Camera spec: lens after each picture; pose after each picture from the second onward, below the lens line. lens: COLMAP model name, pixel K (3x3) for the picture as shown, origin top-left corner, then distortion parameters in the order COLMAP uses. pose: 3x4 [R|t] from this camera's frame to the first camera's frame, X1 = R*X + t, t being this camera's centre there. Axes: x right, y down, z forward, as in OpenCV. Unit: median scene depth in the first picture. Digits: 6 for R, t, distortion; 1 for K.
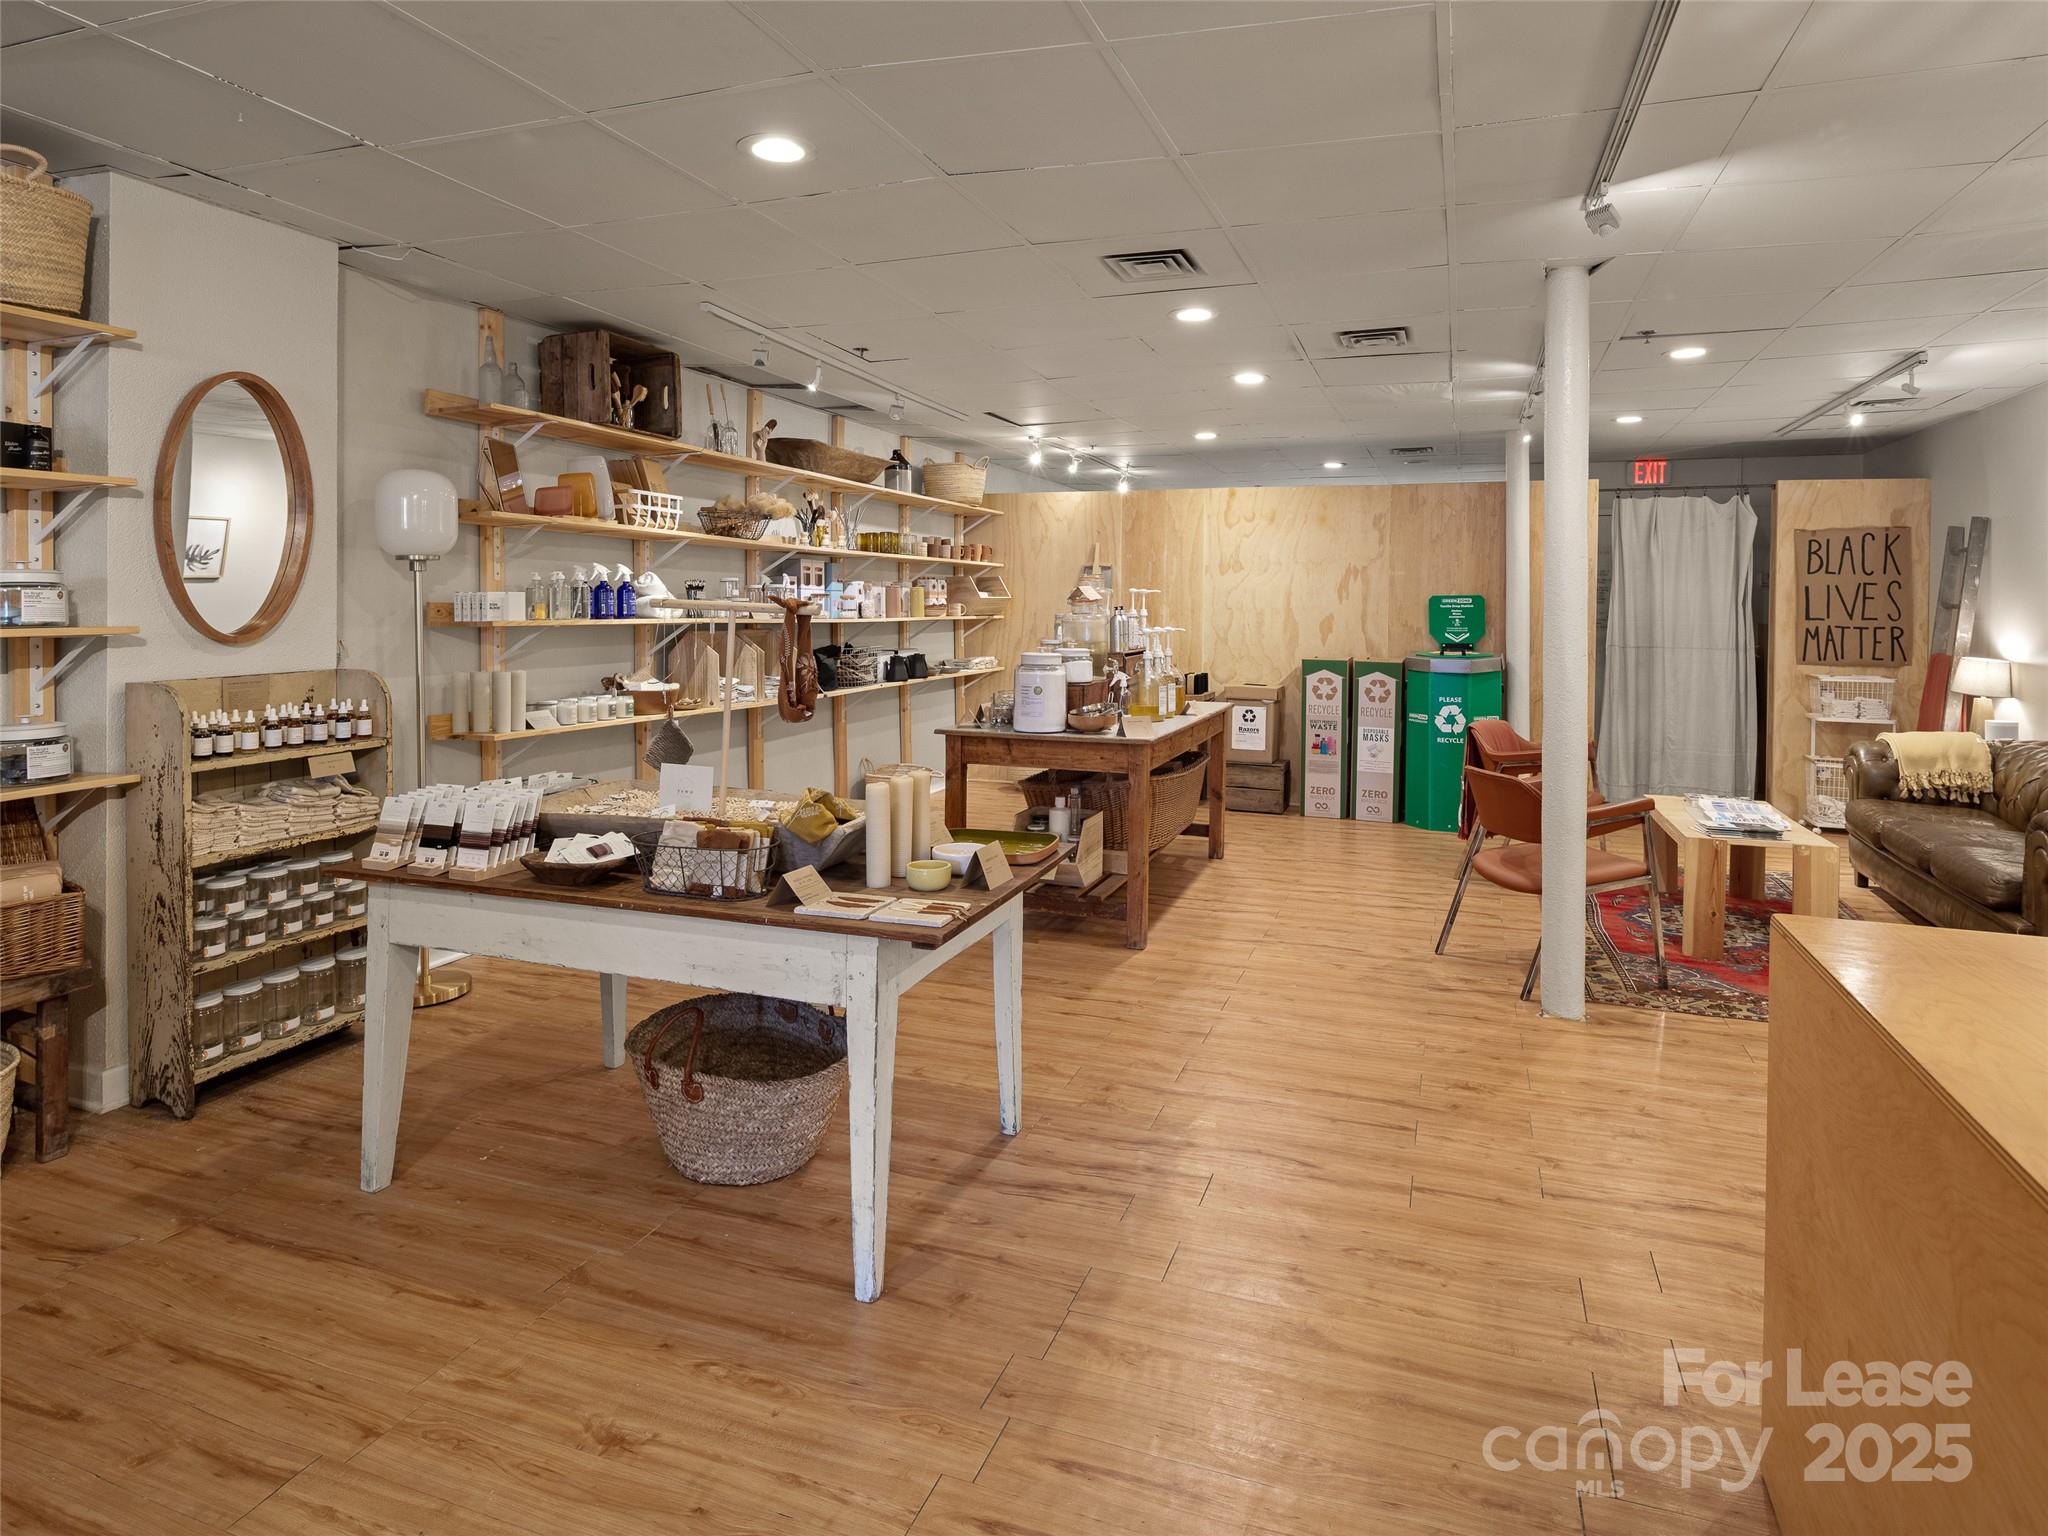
lens RADIAL K [[1138.7, 0, 1052.9], [0, 1138.7, 623.4], [0, 0, 1]] dist [0.012460, -0.004088]
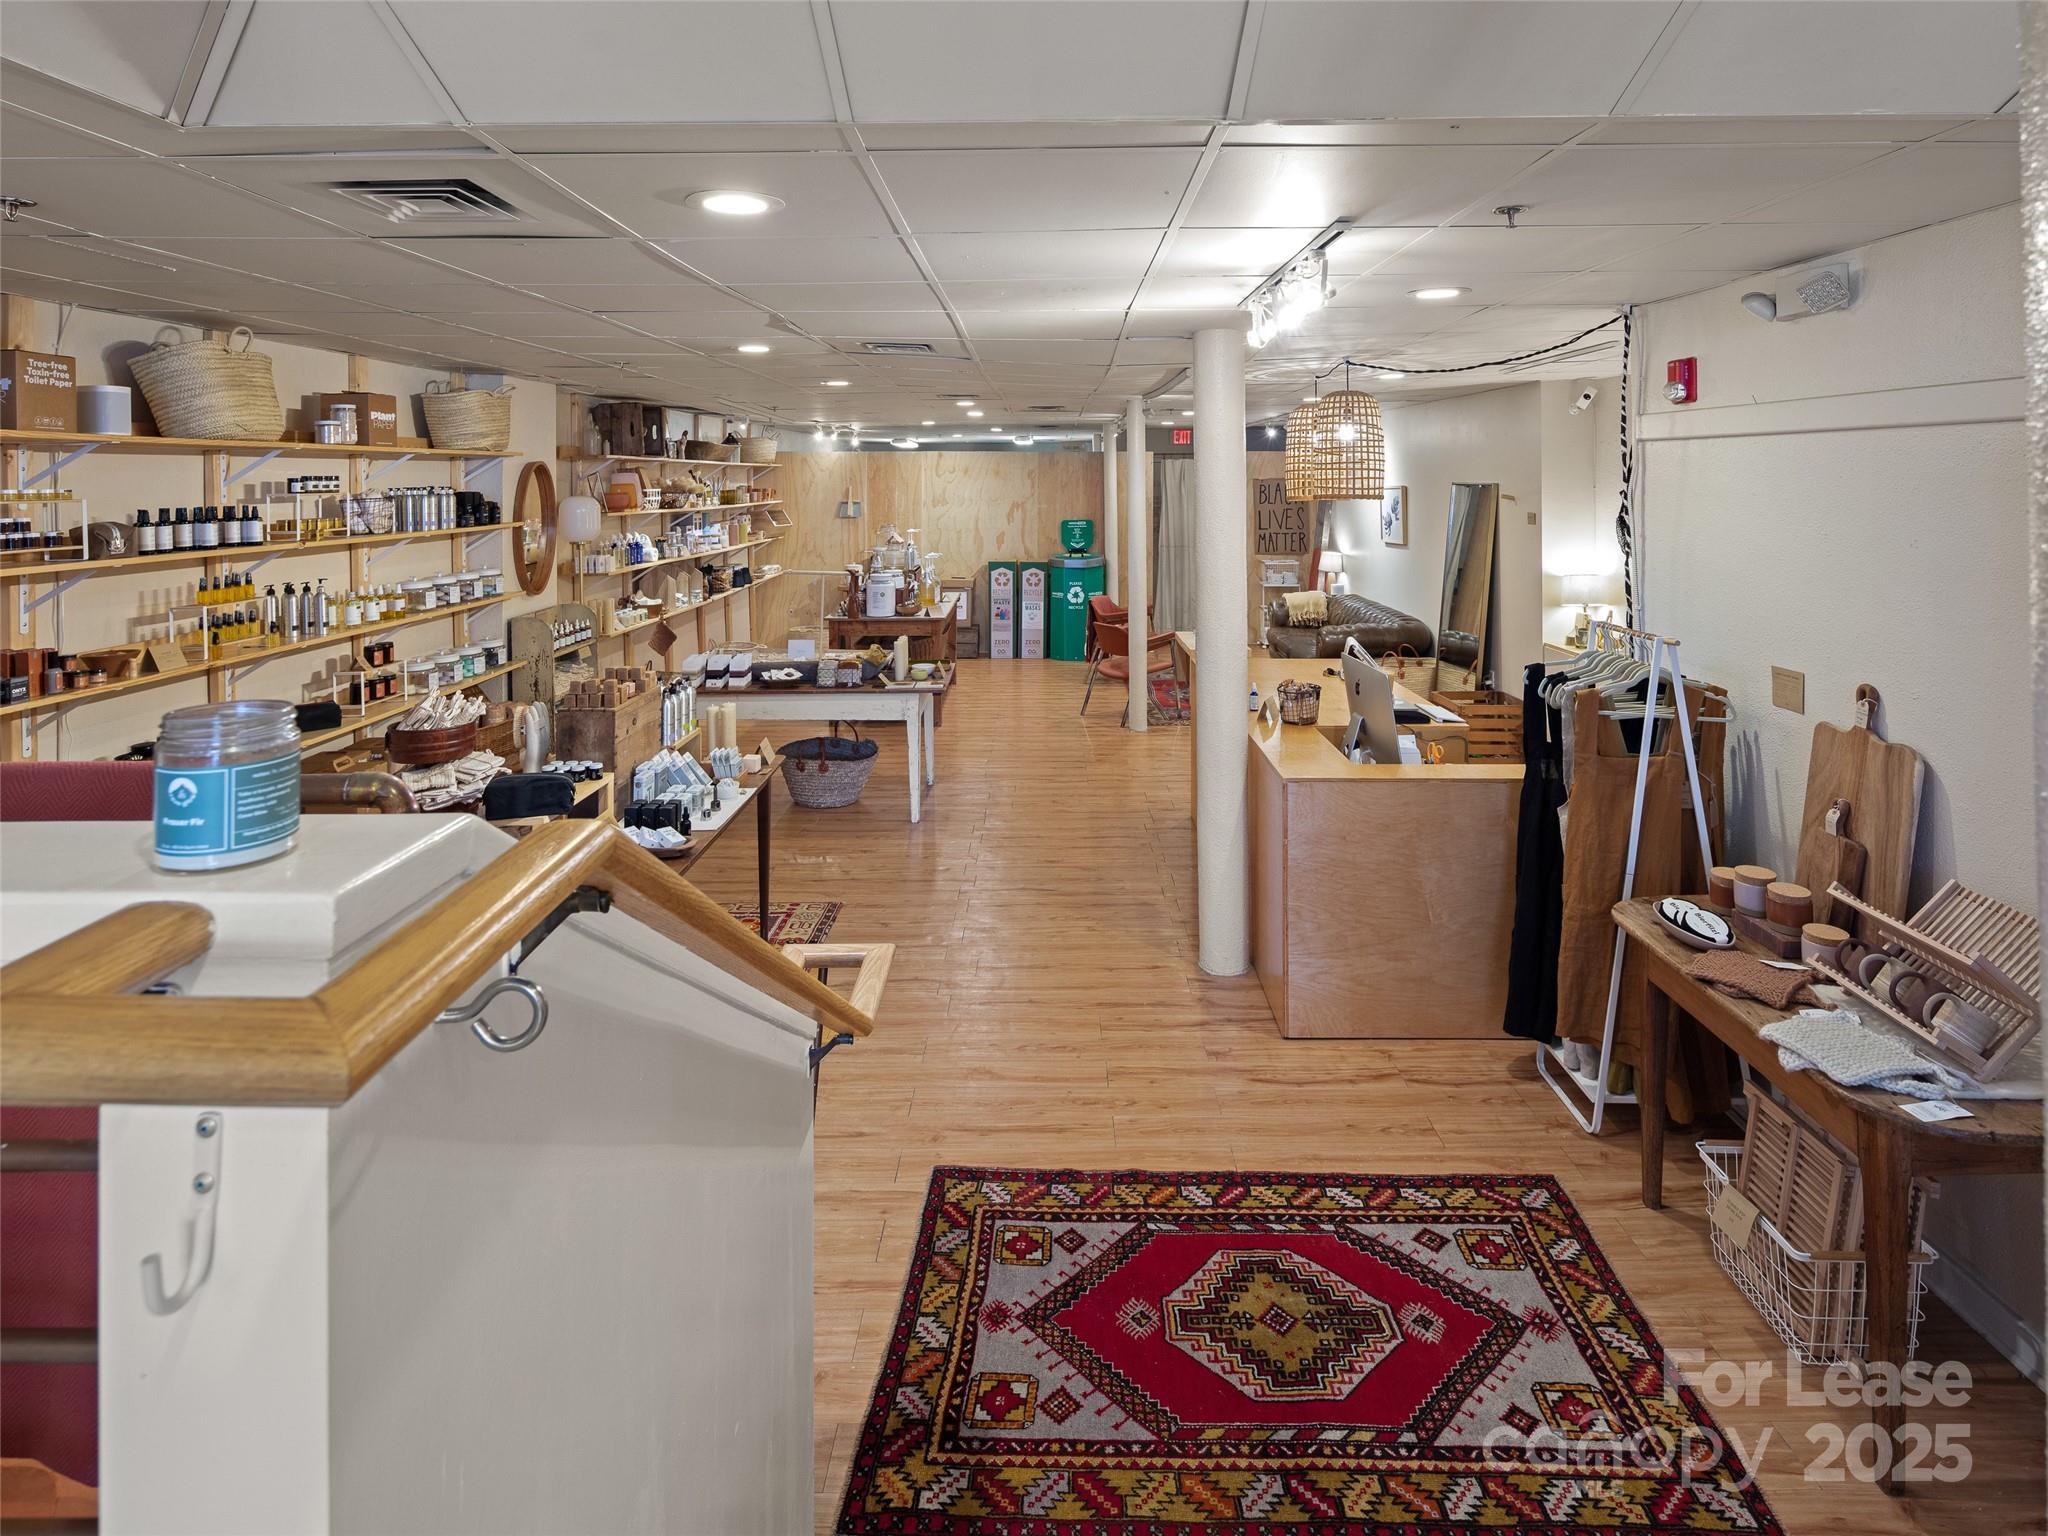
lens RADIAL K [[1129.7, 0, 1031.5], [0, 1129.7, 478.1], [0, 0, 1]] dist [0.004980, -0.004017]
pose [[0.946330, -0.013863, 0.322905, -0.251206], [0.018026, 0.999788, -0.009905, -0.073376], [-0.322699, 0.015194, 0.946380, -0.564749]]
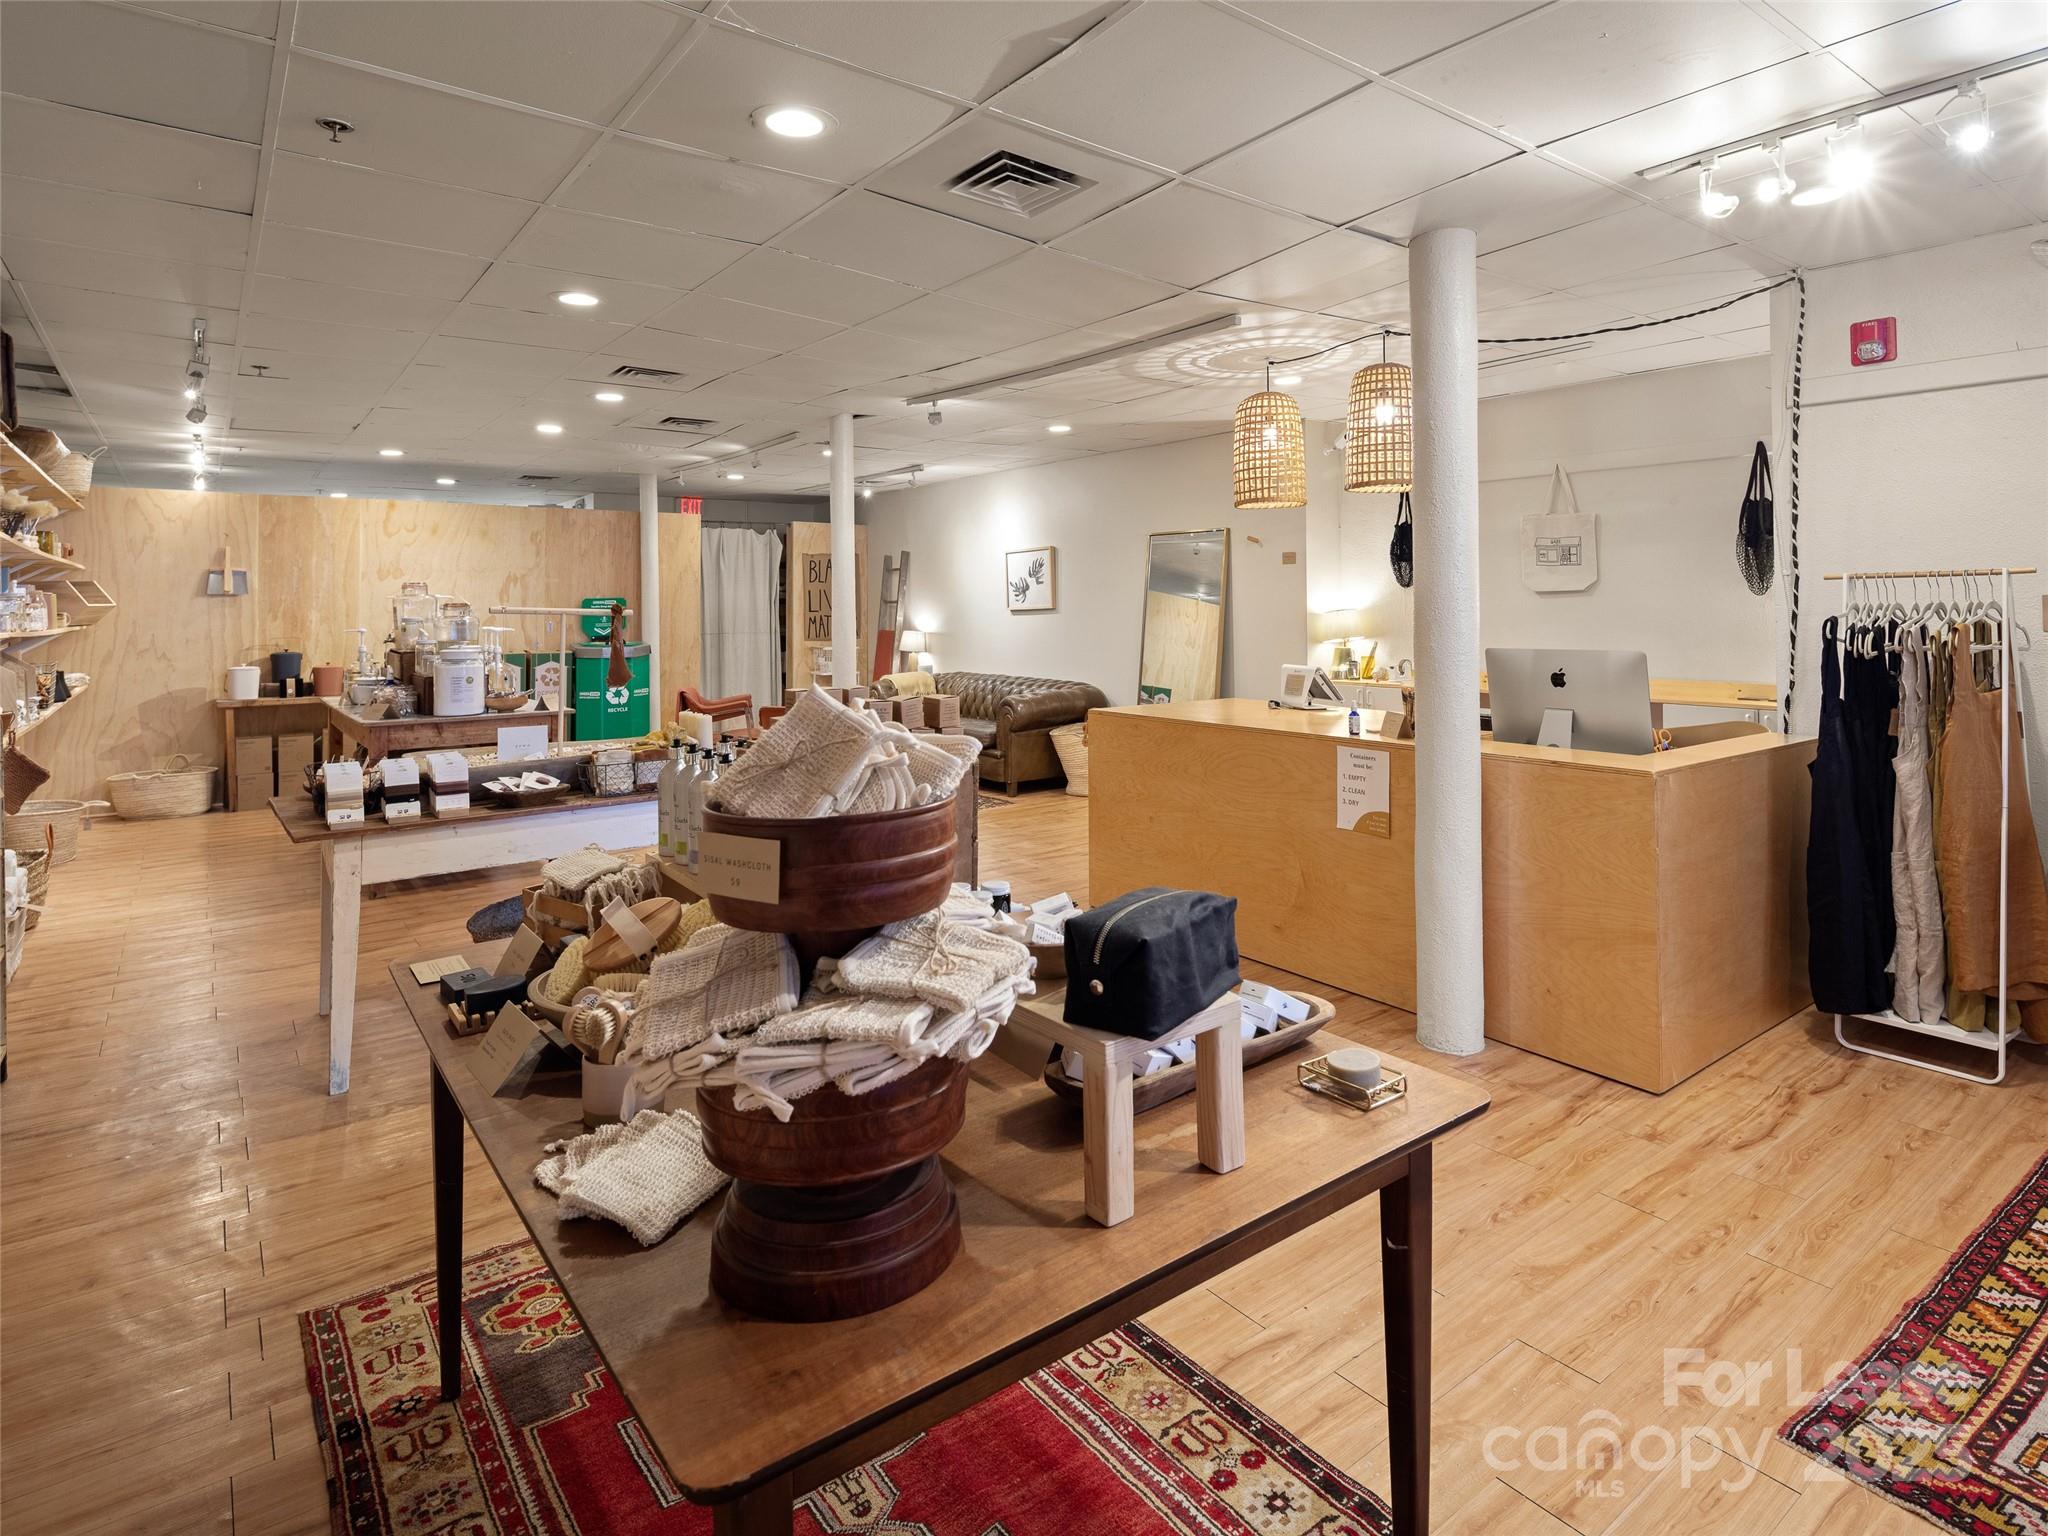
lens RADIAL K [[1138.7, 0, 1074.5], [0, 1138.7, 601.1], [0, 0, 1]] dist [0.012460, -0.004088]
pose [[0.535938, -0.011610, 0.844178, -0.458460], [0.026986, 0.999630, -0.003385, -0.002801], [-0.843826, 0.024595, 0.536053, -0.133655]]
